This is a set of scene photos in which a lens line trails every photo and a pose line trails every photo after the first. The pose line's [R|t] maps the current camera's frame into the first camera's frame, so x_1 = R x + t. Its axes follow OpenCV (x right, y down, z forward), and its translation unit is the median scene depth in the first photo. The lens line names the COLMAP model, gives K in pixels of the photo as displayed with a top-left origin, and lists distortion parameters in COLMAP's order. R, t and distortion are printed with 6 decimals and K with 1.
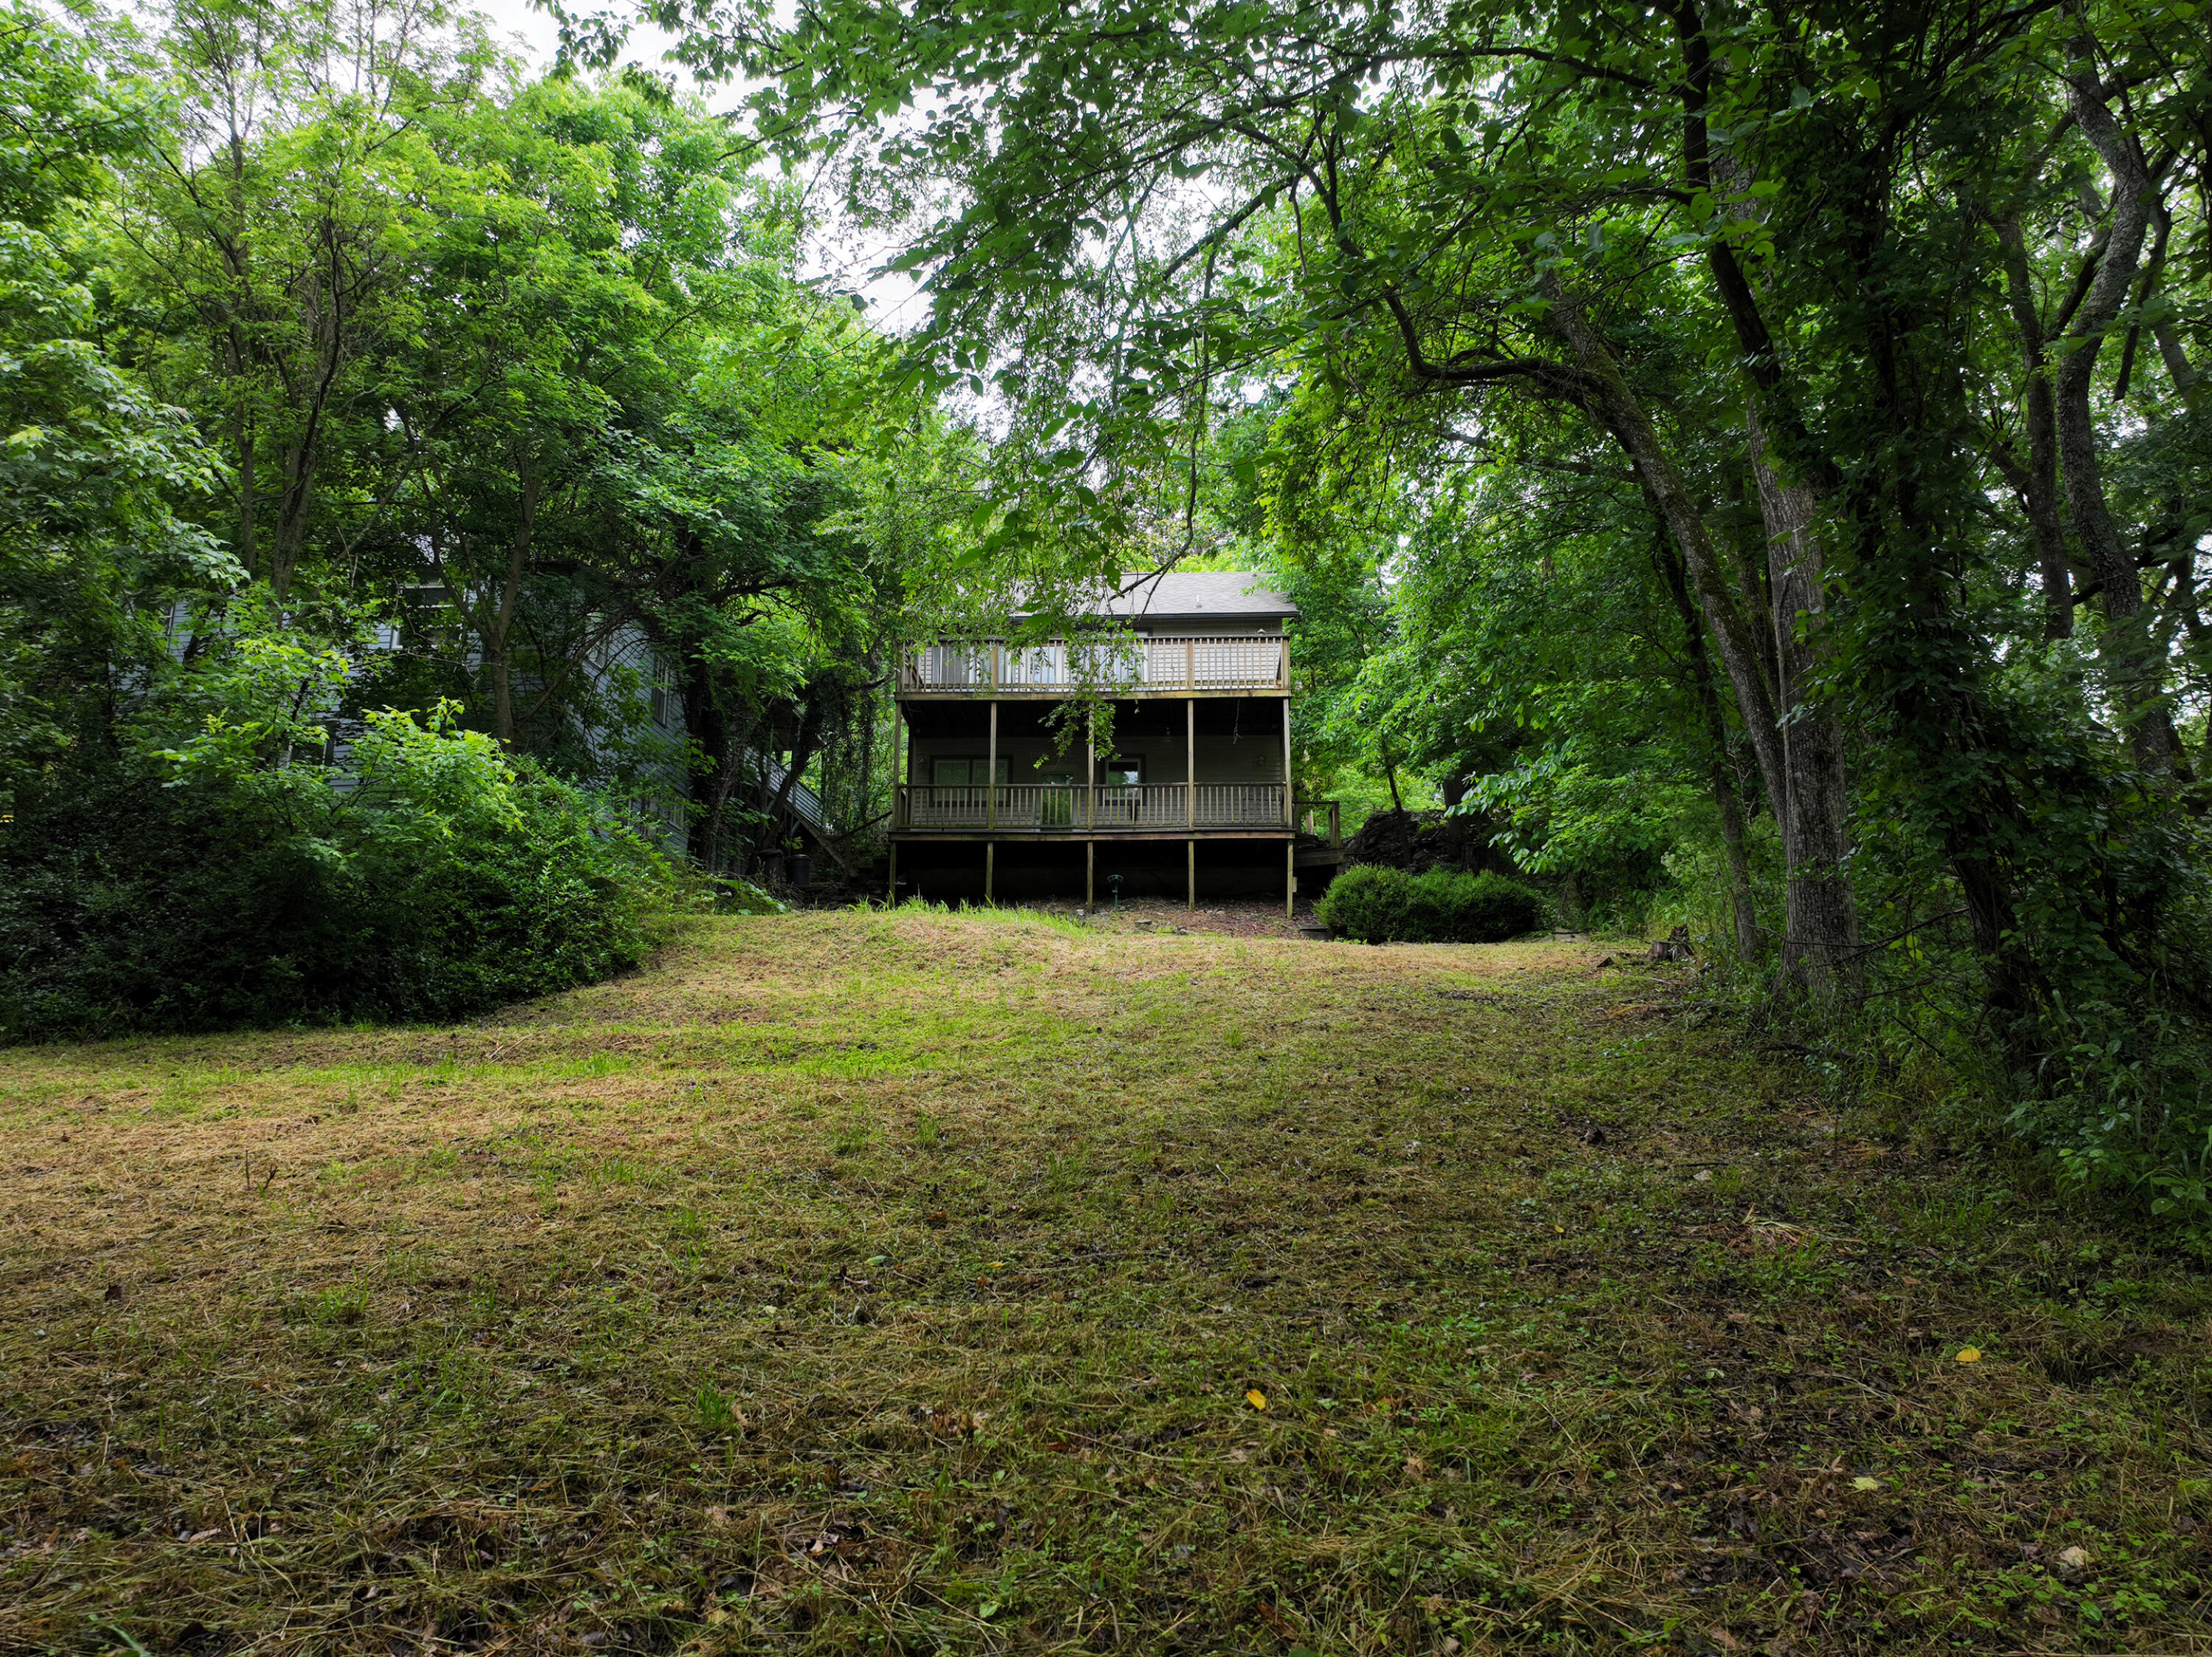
lens RADIAL K [[1564.3, 0, 1119.2], [0, 1564.3, 832.7], [0, 0, 1]] dist [-0.000056, 0.000317]
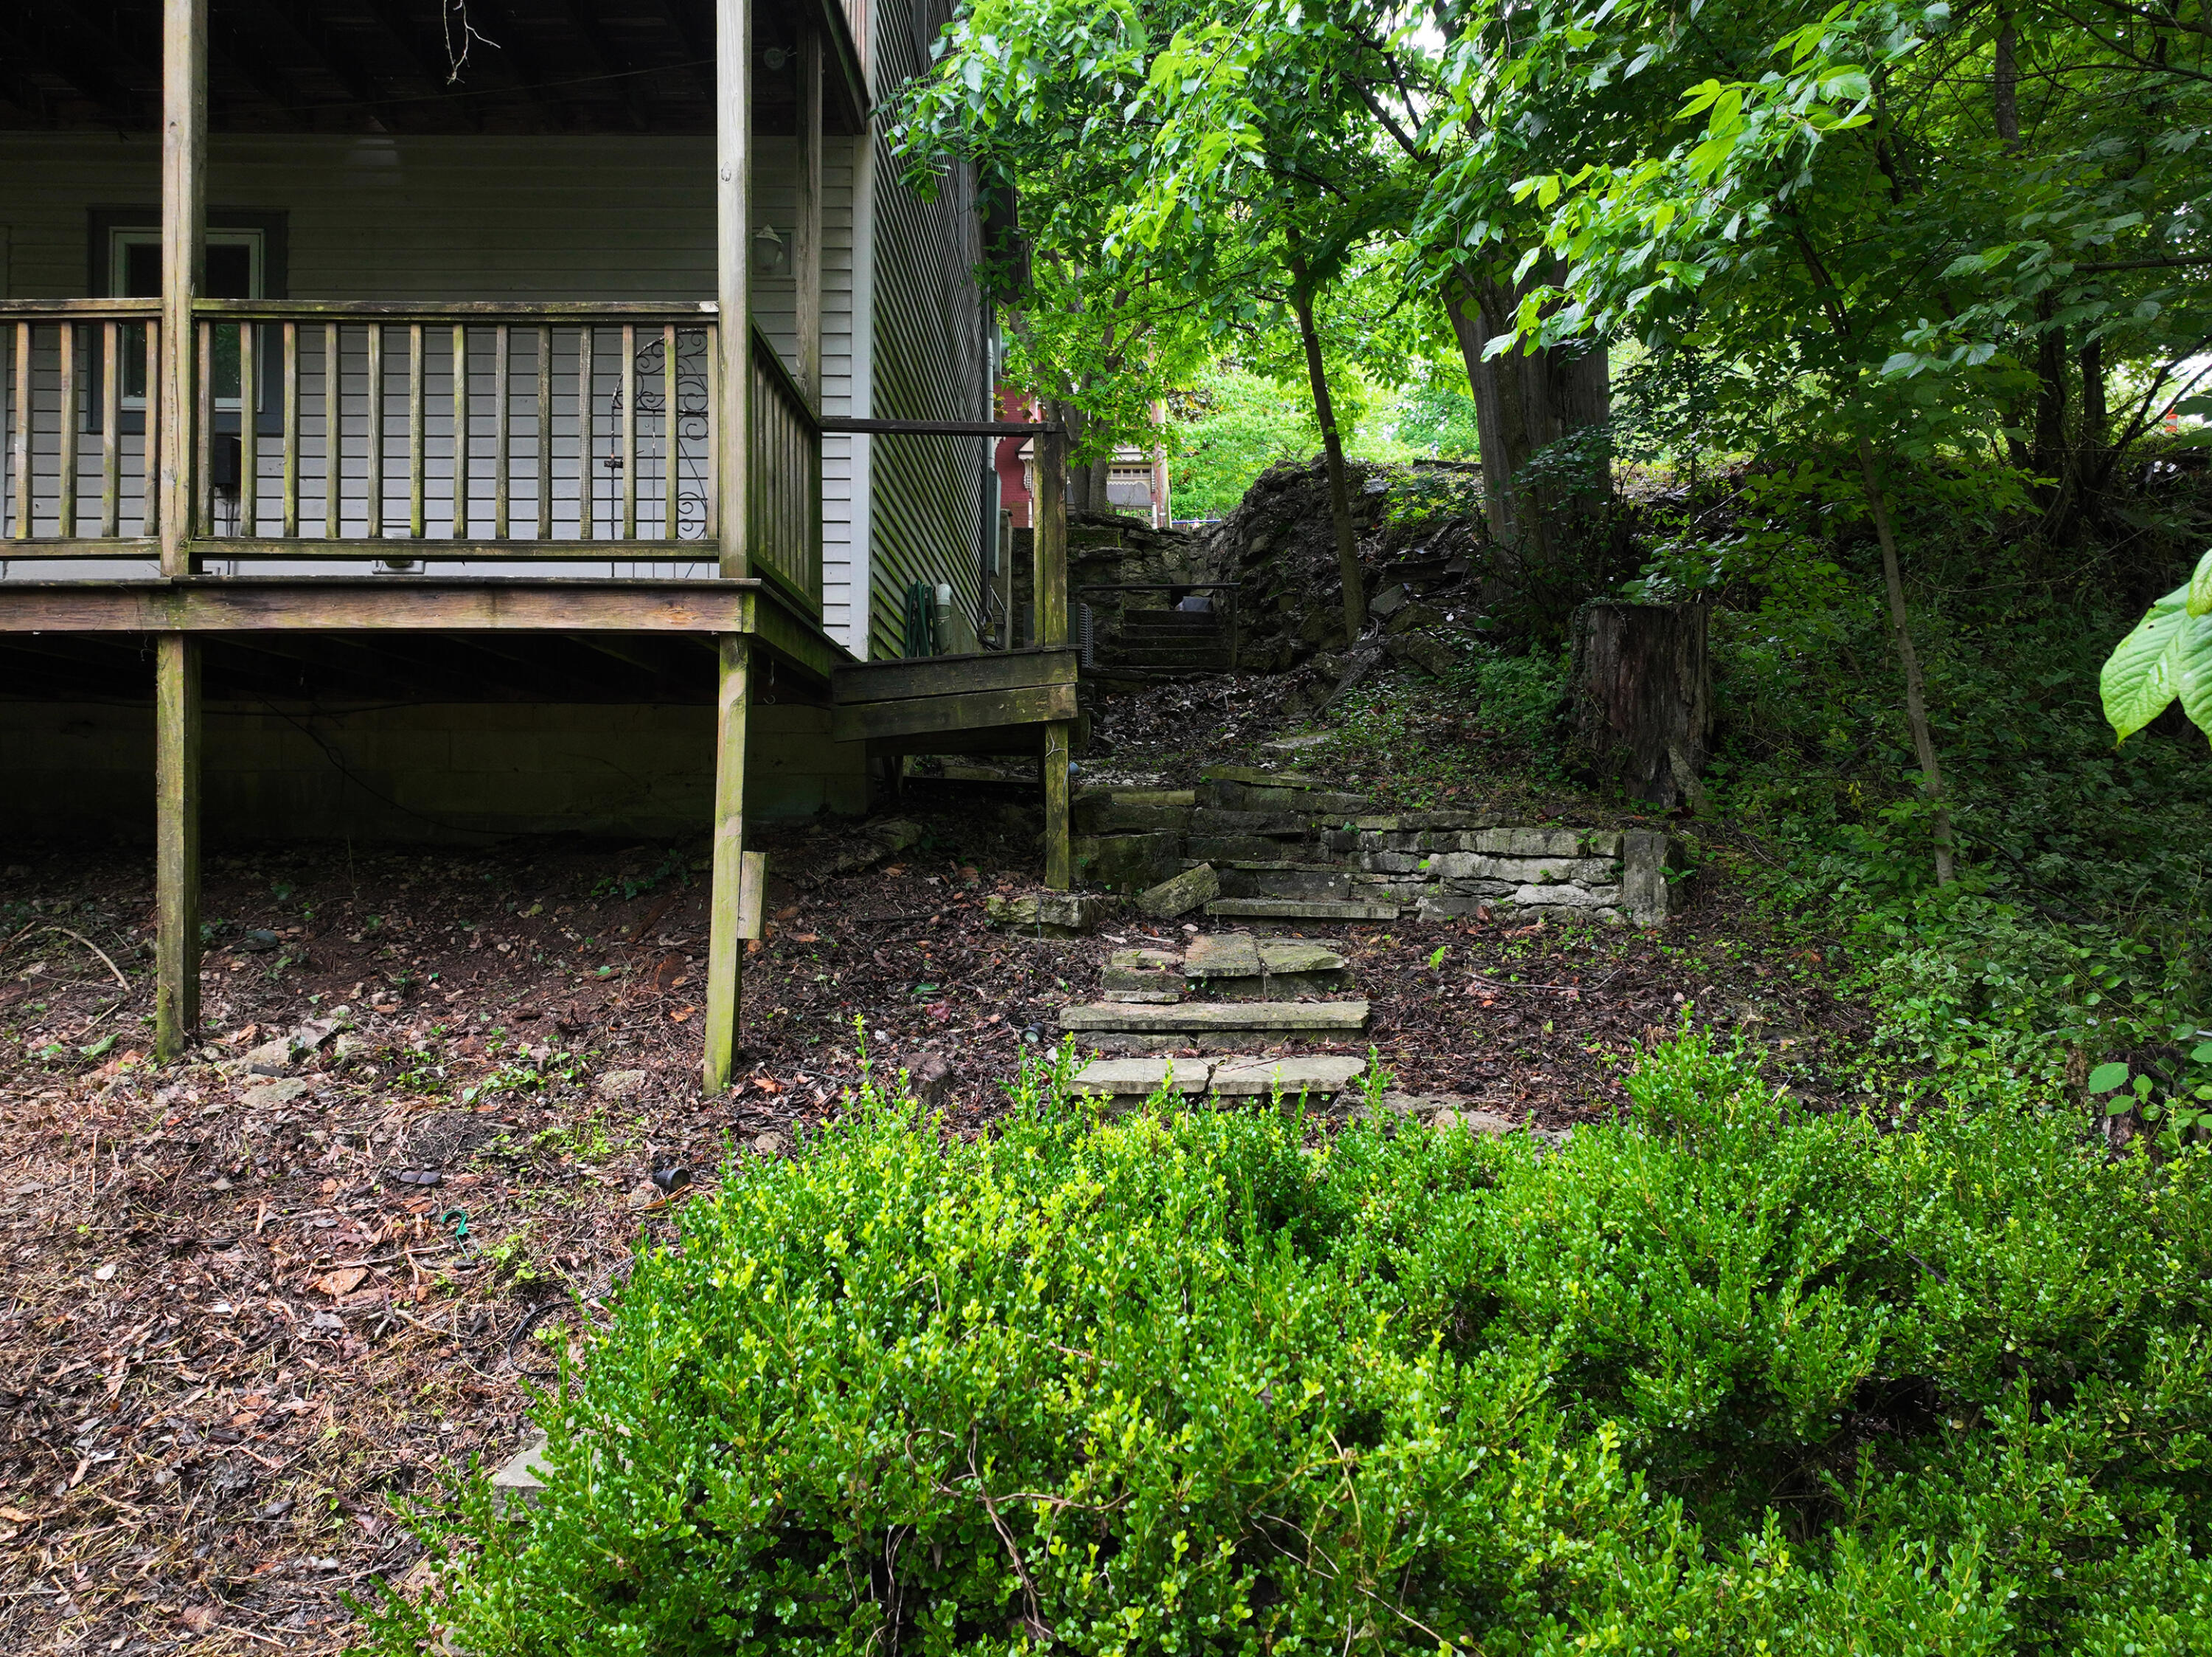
lens RADIAL K [[1564.3, 0, 1119.2], [0, 1564.3, 832.7], [0, 0, 1]] dist [-0.000056, 0.000317]
pose [[0.998661, -0.004391, 0.051554, 0.142651], [-0.007201, 0.974898, 0.222534, -0.013510], [-0.051237, -0.222607, 0.973561, 0.817580]]
